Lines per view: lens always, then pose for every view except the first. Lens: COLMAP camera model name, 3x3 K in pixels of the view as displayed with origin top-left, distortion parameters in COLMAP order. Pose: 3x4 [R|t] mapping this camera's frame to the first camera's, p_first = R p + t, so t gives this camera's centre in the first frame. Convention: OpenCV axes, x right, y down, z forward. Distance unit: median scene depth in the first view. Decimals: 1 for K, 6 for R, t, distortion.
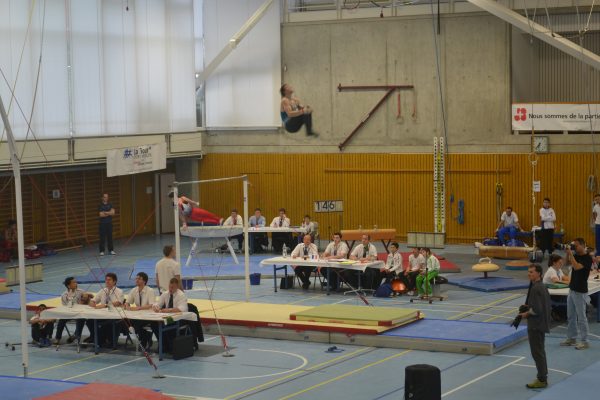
lens RADIAL K [[1370.8, 0, 298.0], [0, 1370.8, 195.8], [0, 0, 1]] dist [0.011350, 0.000000]
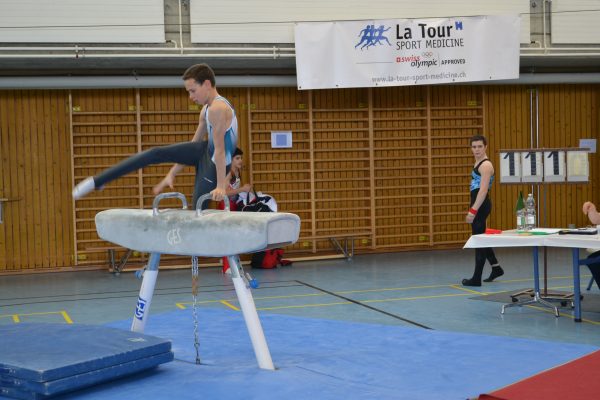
lens RADIAL K [[1370.8, 0, 299.9], [0, 1370.8, 200.0], [0, 0, 1]] dist [0.011350, 0.000000]
pose [[0.789088, 0.033679, -0.613356, 0.106858], [-0.030708, 0.999410, 0.015371, 0.011863], [0.613512, 0.006706, 0.789657, 0.678554]]
